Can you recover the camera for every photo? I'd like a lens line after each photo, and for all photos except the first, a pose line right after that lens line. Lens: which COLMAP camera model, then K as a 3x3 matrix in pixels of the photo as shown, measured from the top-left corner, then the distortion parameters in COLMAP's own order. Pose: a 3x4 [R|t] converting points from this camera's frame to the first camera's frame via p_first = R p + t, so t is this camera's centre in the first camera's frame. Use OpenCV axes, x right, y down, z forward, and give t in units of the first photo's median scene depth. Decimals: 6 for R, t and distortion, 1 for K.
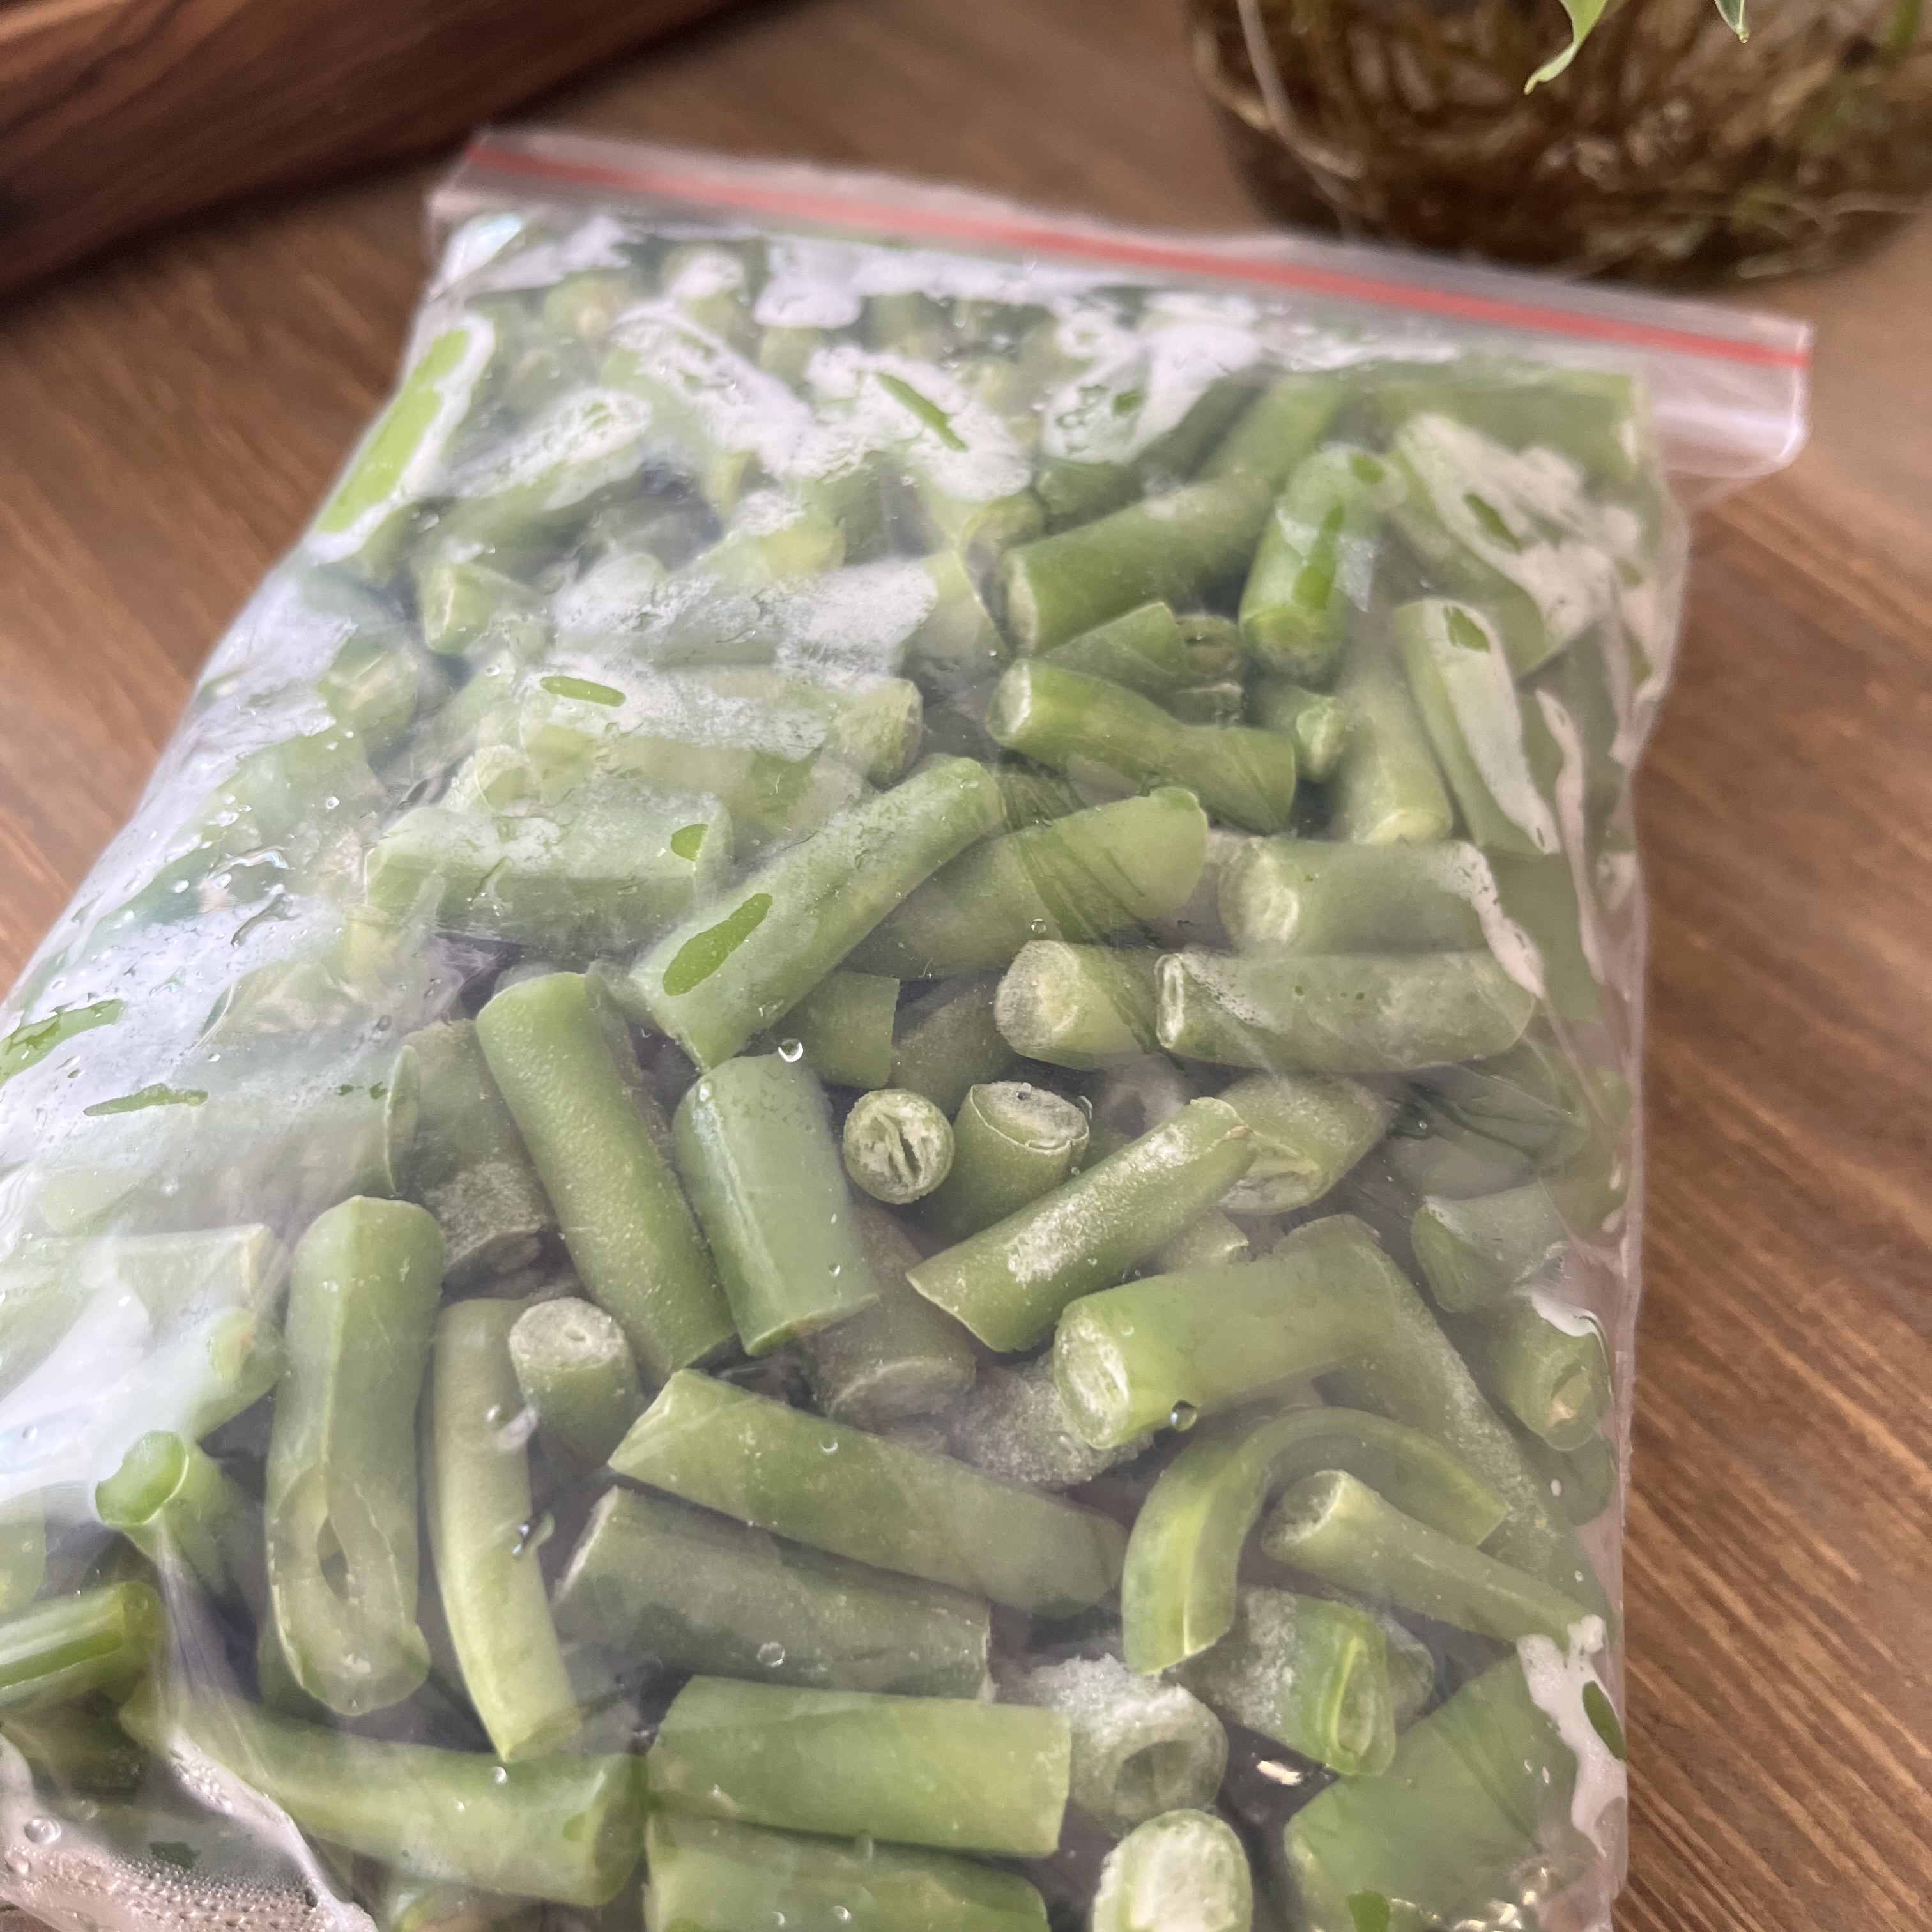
lens RADIAL K [[2028.3, 0, 953.4], [0, 2028.3, 994.6], [0, 0, 1]] dist [-0.010068, 0.024555]
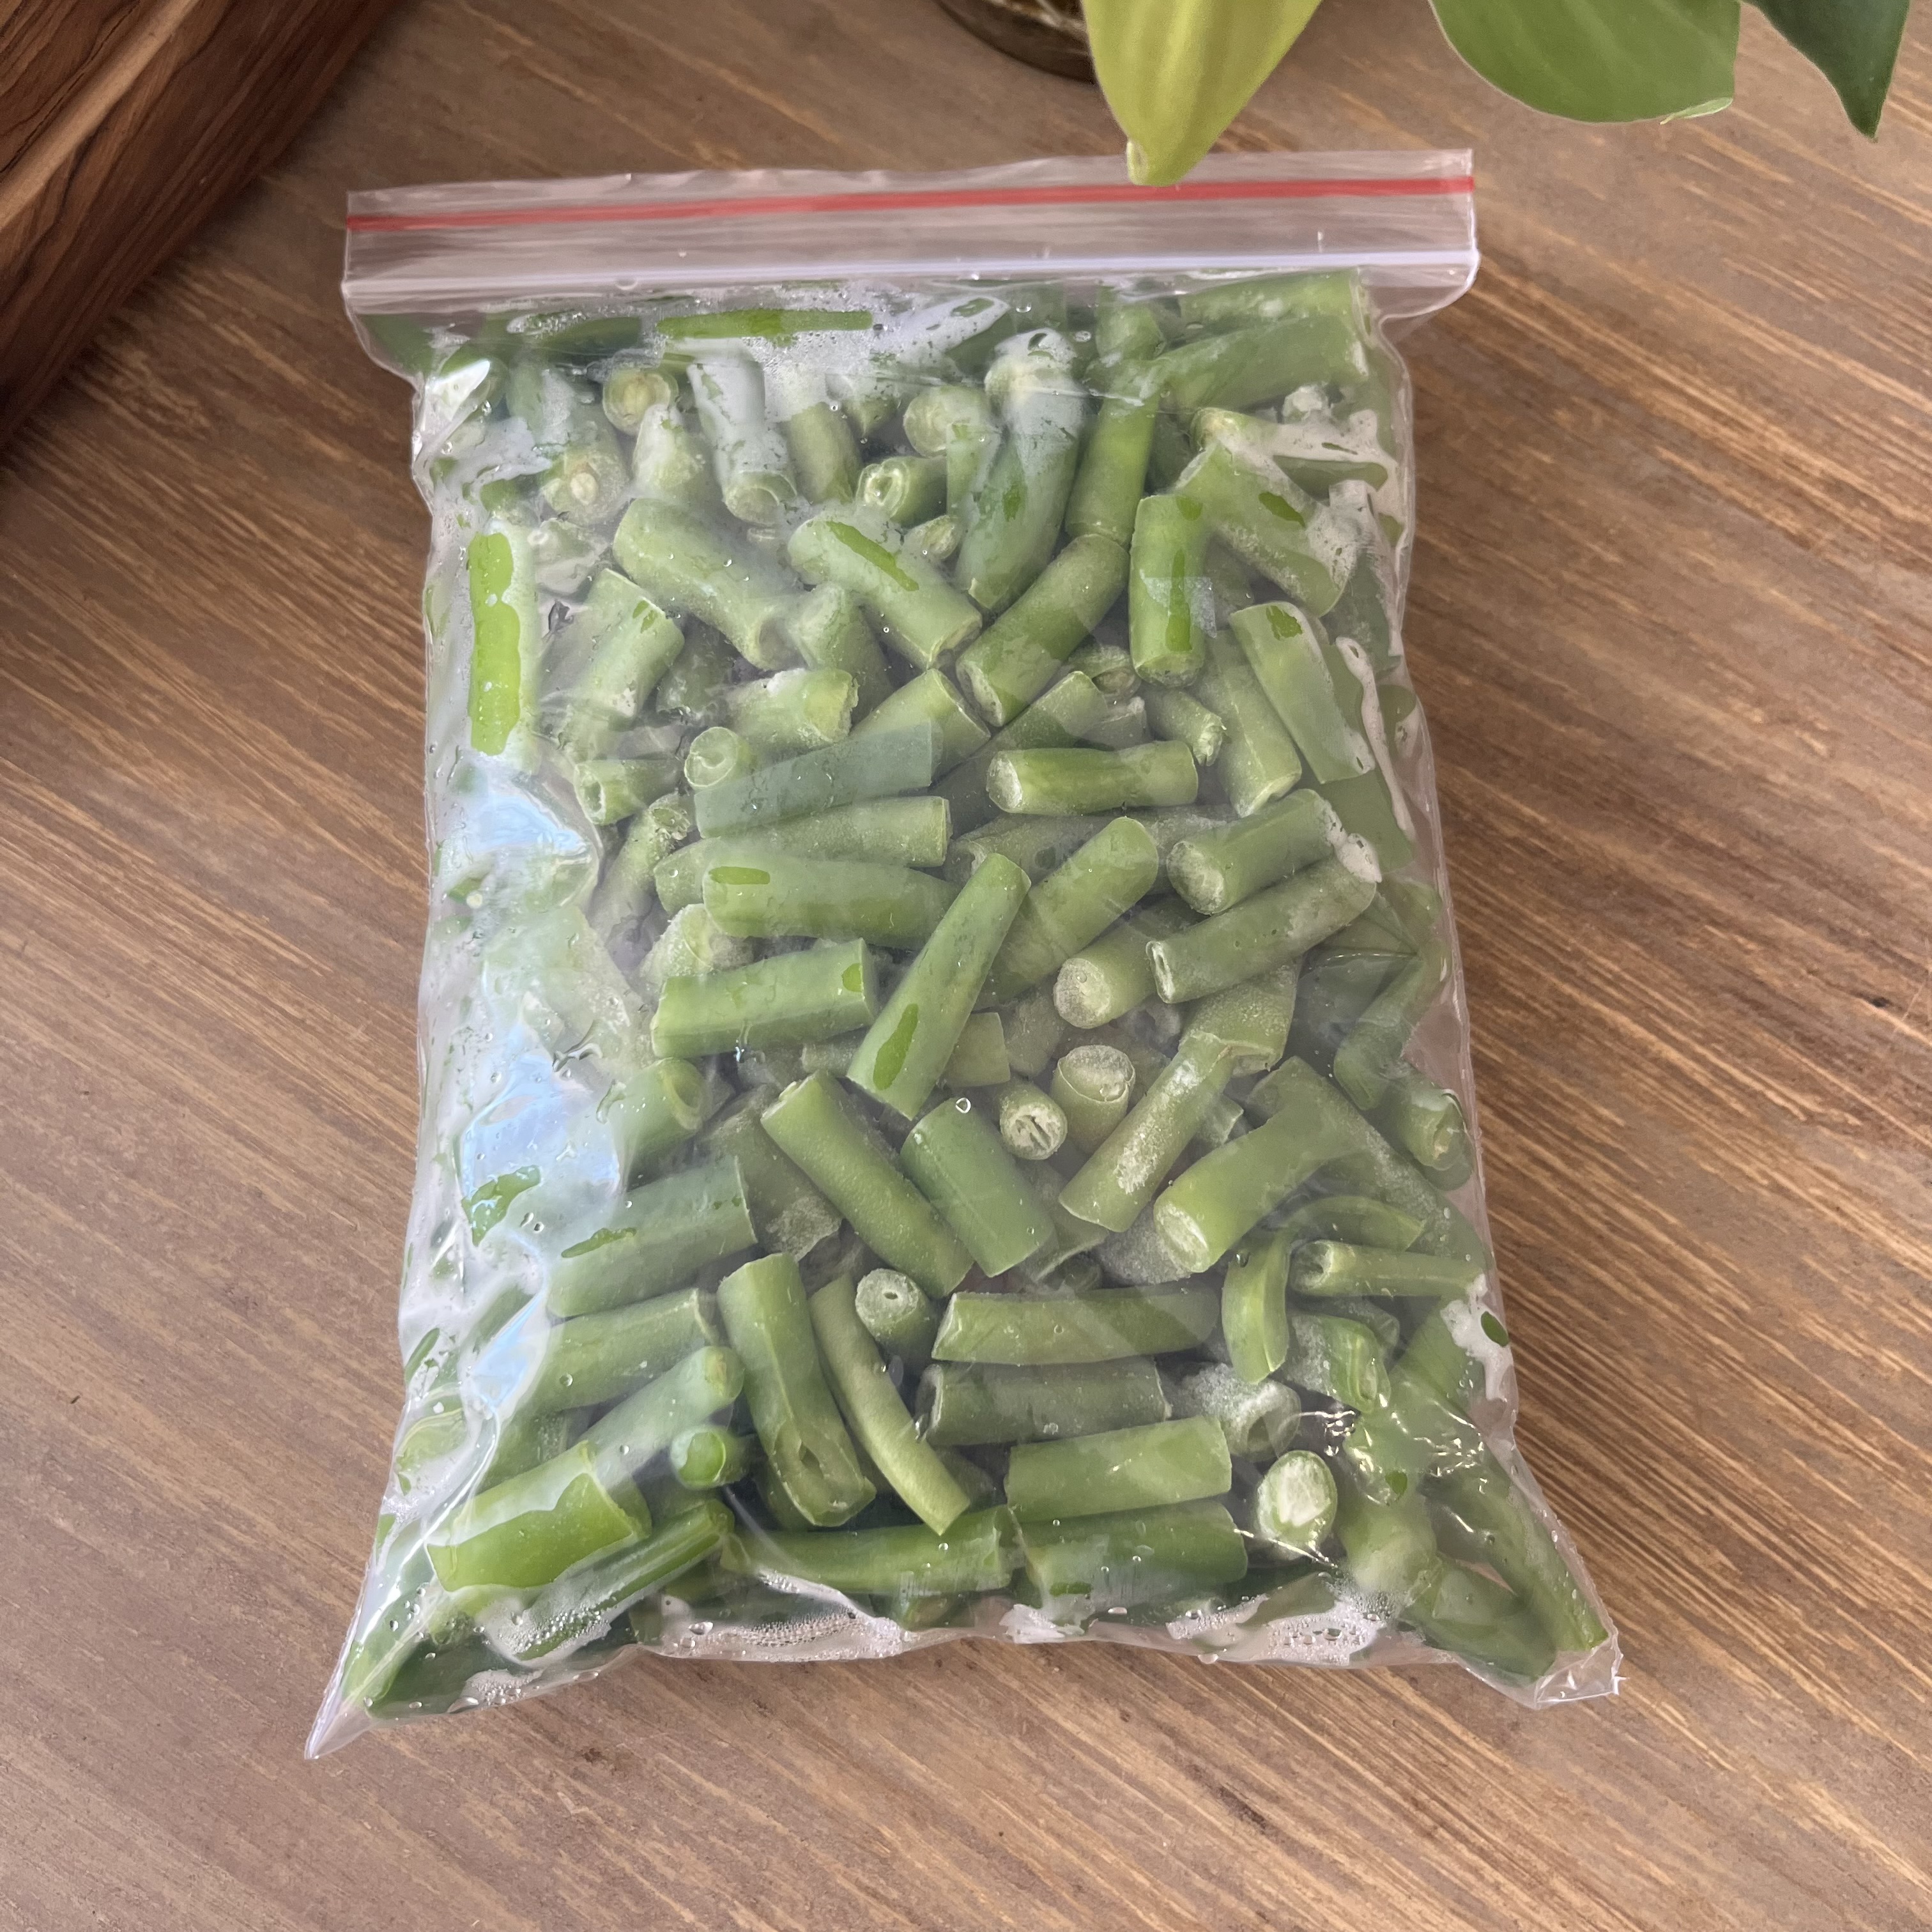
lens RADIAL K [[2028.3, 0, 953.4], [0, 2028.3, 994.6], [0, 0, 1]] dist [-0.010068, 0.024555]
pose [[0.960964, -0.274944, 0.030891, -0.094672], [0.246271, 0.900900, 0.357394, -0.537251], [-0.126093, -0.335835, 0.933443, -0.428727]]
